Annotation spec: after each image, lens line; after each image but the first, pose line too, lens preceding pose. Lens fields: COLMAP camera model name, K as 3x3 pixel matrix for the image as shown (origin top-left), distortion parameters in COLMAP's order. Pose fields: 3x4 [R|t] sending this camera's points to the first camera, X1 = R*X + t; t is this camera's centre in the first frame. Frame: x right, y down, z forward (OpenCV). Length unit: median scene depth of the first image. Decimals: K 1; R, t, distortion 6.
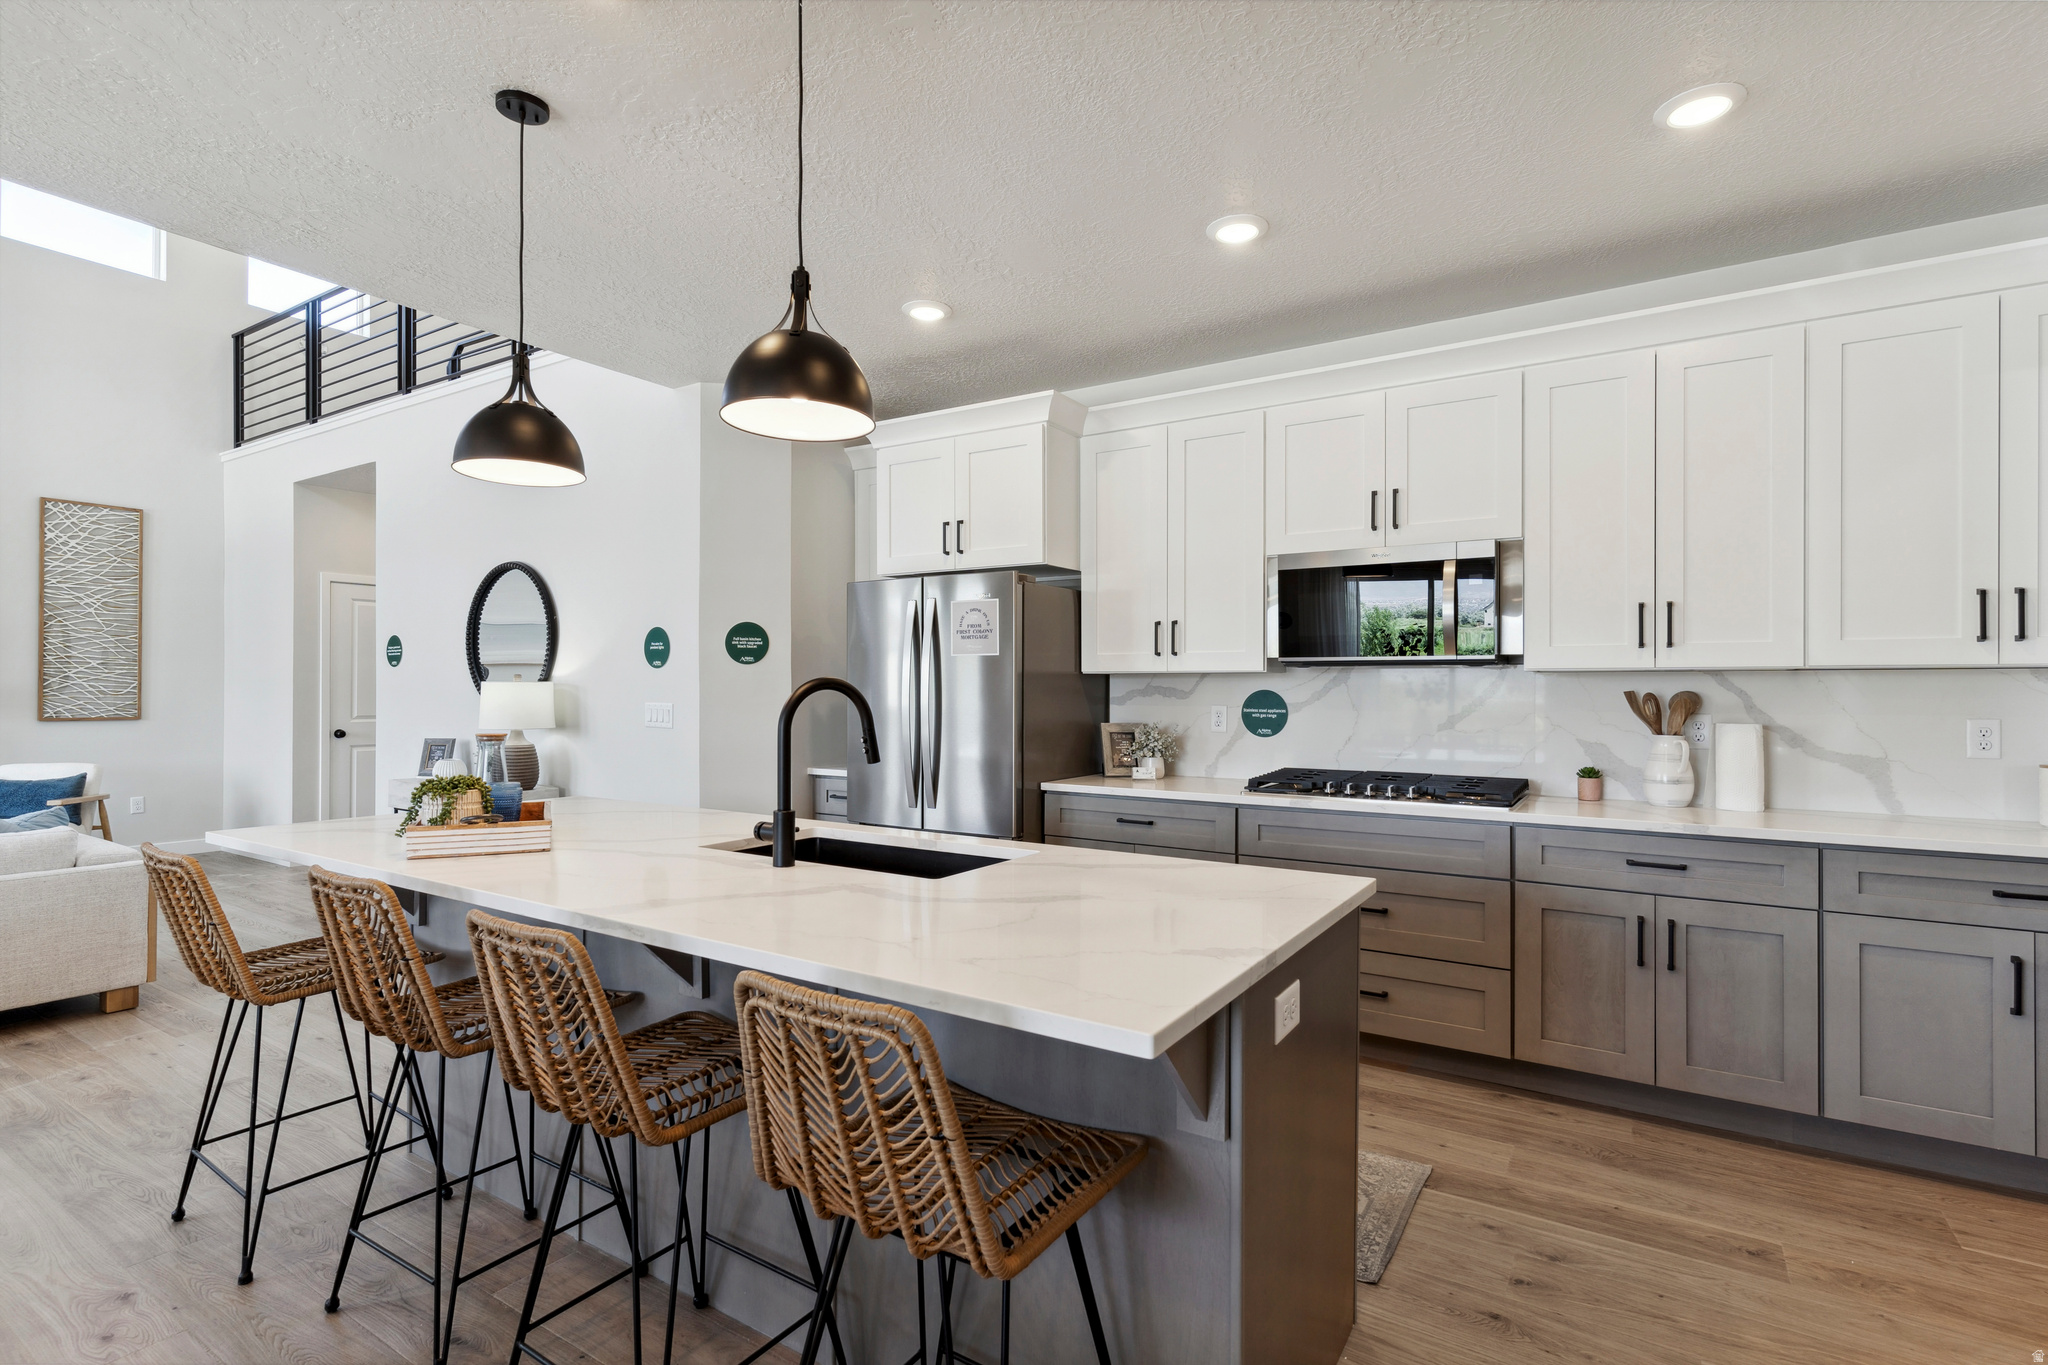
lens RADIAL K [[975.1, 0, 1013.3], [0, 975.1, 686.9], [0, 0, 1]] dist [0.001390, -0.000777]
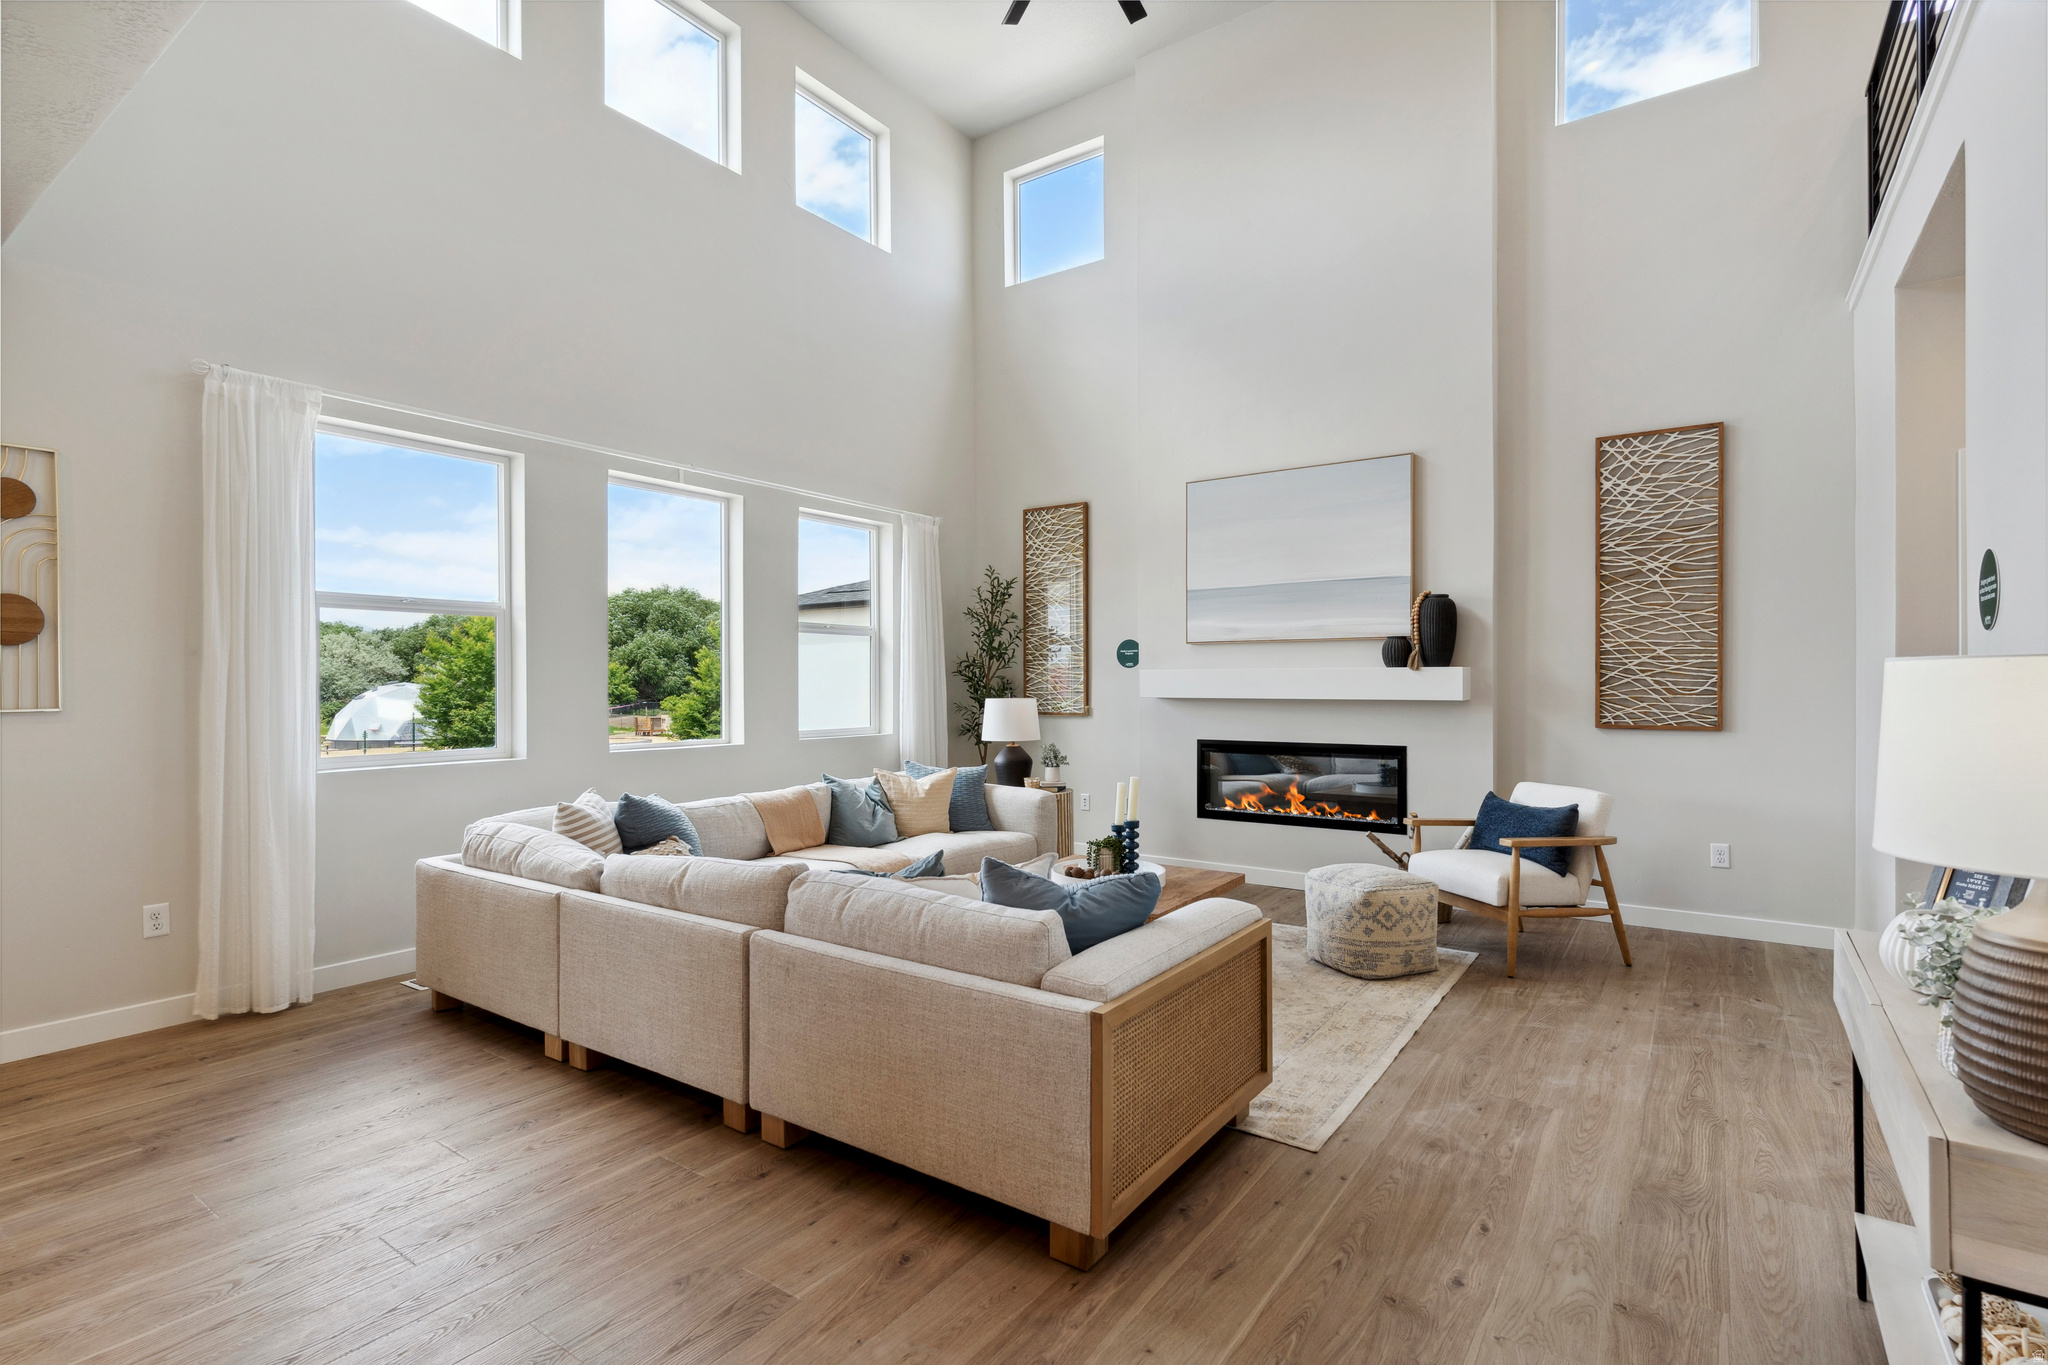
lens RADIAL K [[975.6, 0, 1014.3], [0, 975.6, 685.3], [0, 0, 1]] dist [0.000991, 0.000274]
pose [[-0.044030, -0.001531, -0.999029, -0.221925], [0.004188, 0.999990, -0.001717, 0.000839], [0.999021, -0.004259, -0.044023, 0.622915]]
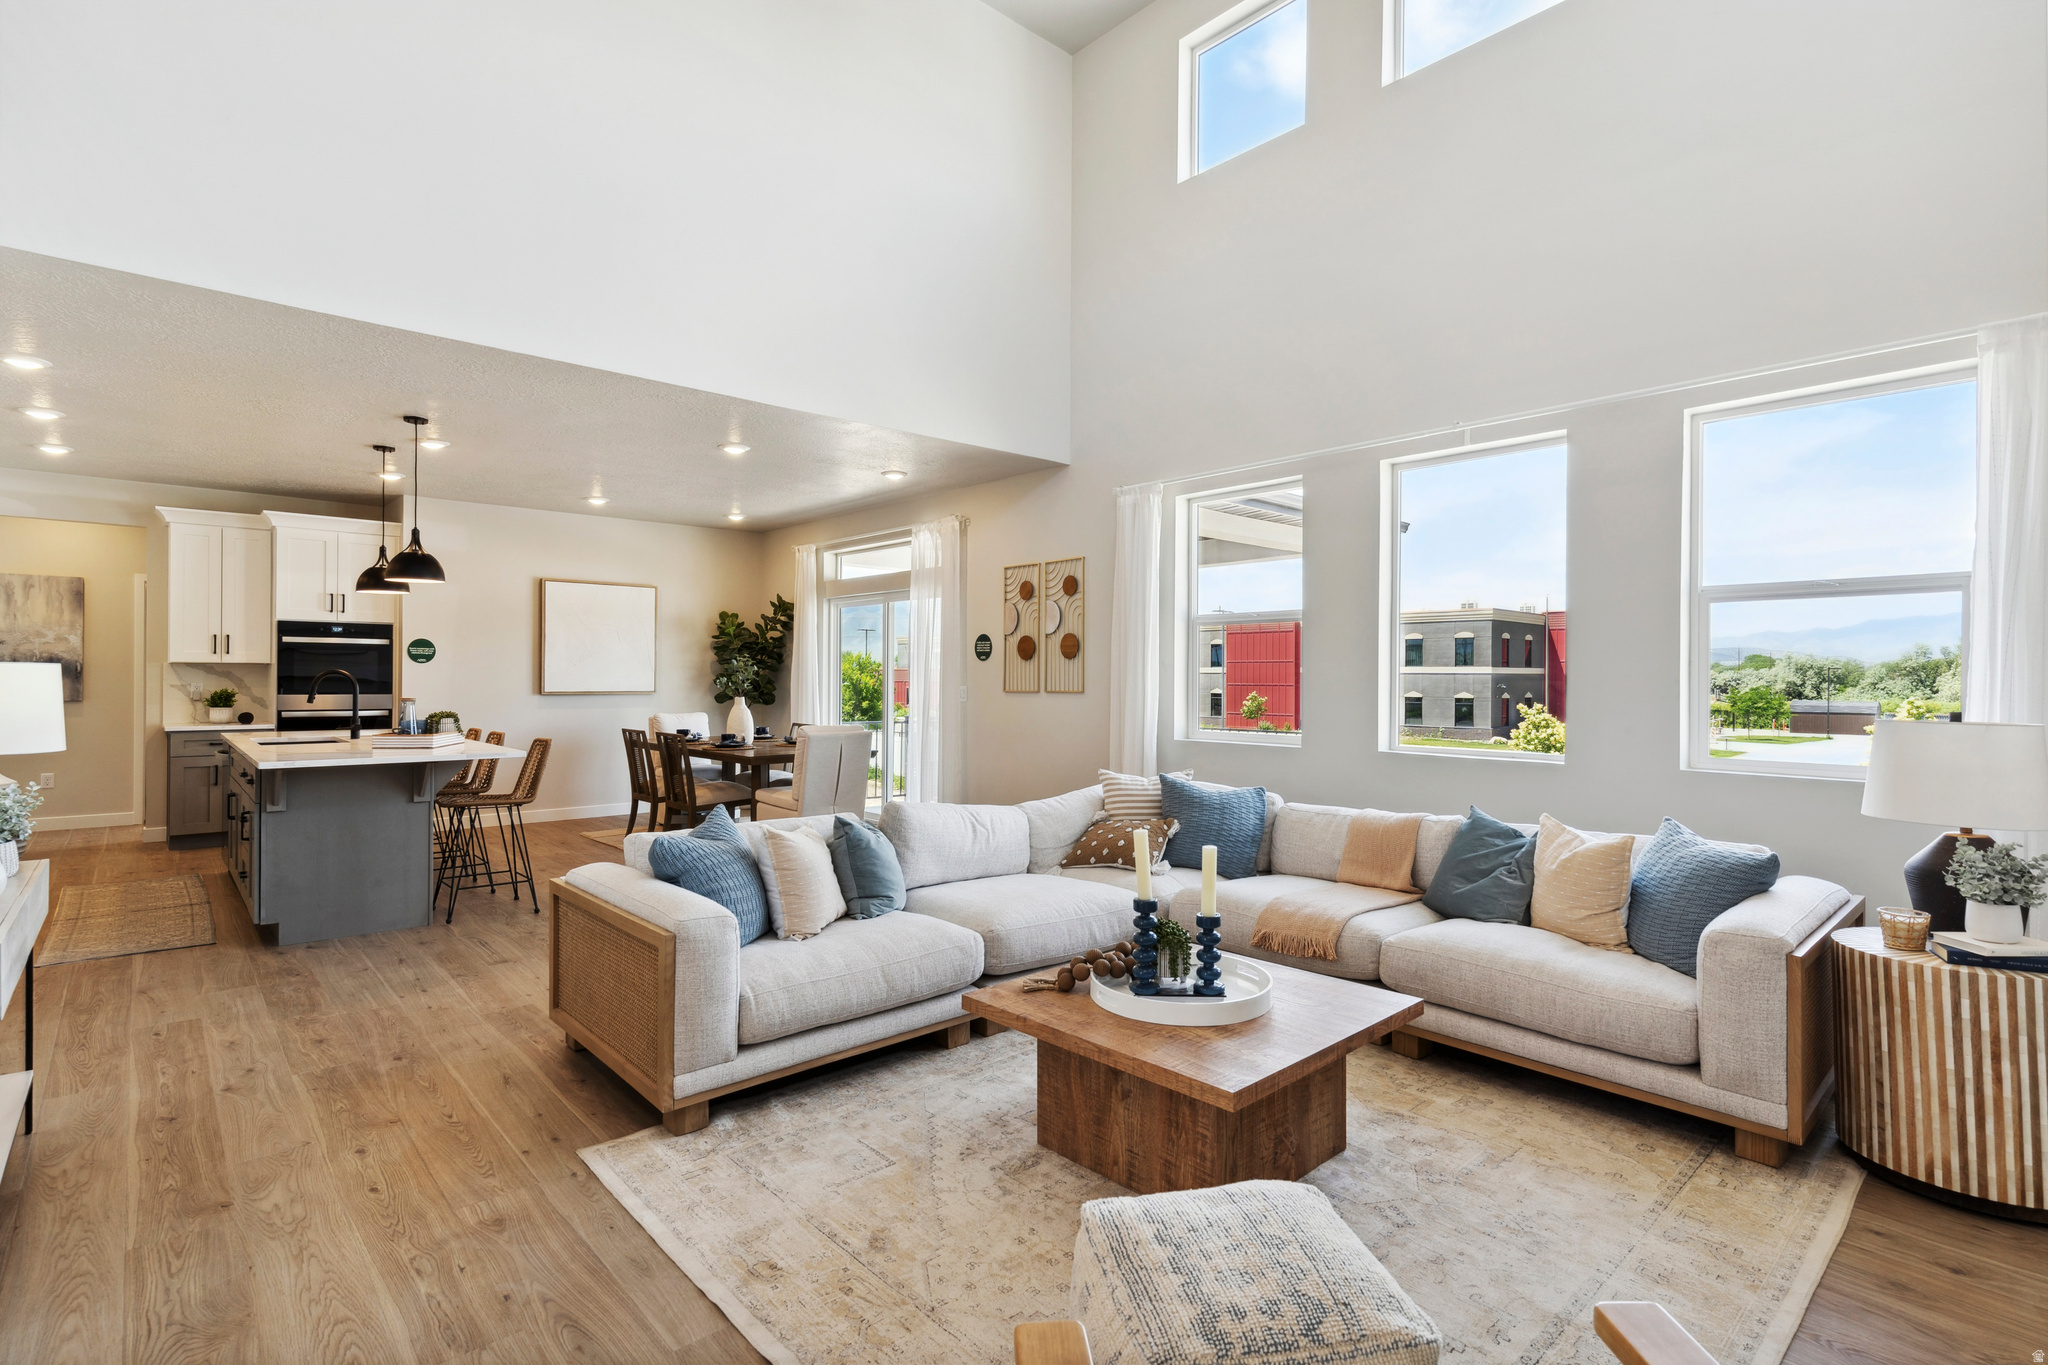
lens RADIAL K [[978.1, 0, 1024.0], [0, 978.1, 682.5], [0, 0, 1]] dist [-0.009738, 0.000035]
pose [[-0.966334, -0.010707, 0.257069, -0.960556], [-0.009968, 0.999942, 0.004180, -0.001937], [-0.257098, 0.001477, -0.966384, 1.100405]]
